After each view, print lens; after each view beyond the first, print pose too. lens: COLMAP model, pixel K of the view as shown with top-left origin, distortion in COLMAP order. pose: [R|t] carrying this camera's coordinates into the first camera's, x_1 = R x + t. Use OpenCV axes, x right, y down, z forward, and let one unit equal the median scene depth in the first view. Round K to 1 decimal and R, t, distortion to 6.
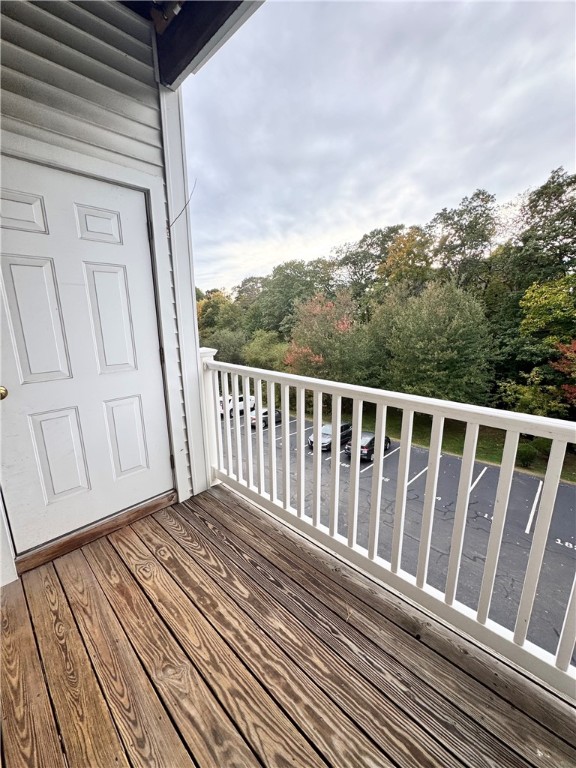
lens RADIAL K [[306.0, 0, 288.7], [0, 306.0, 382.7], [0, 0, 1]] dist [-0.003956, 0.000386]
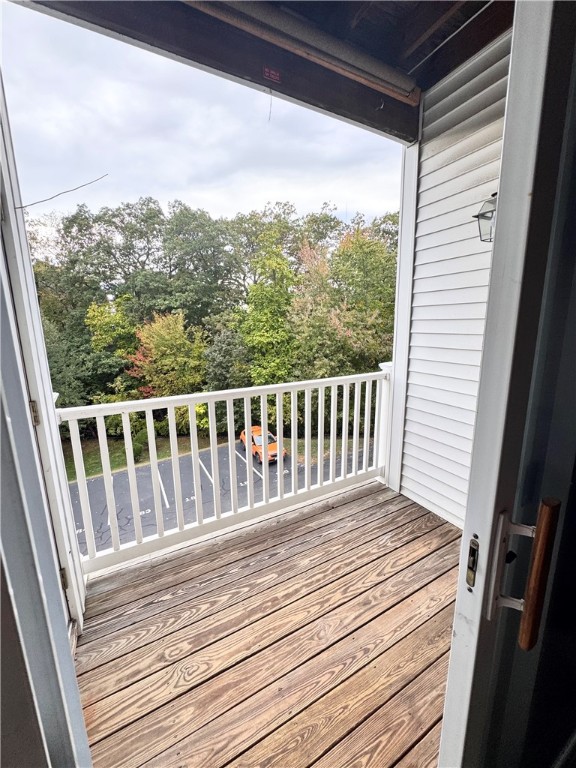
lens RADIAL K [[306.0, 0, 288.7], [0, 306.0, 382.7], [0, 0, 1]] dist [-0.003956, 0.000386]
pose [[0.302053, -0.170579, 0.937906, -1.052699], [0.220346, 0.969710, 0.105401, -0.129705], [-0.927476, 0.174827, 0.330490, 0.416372]]
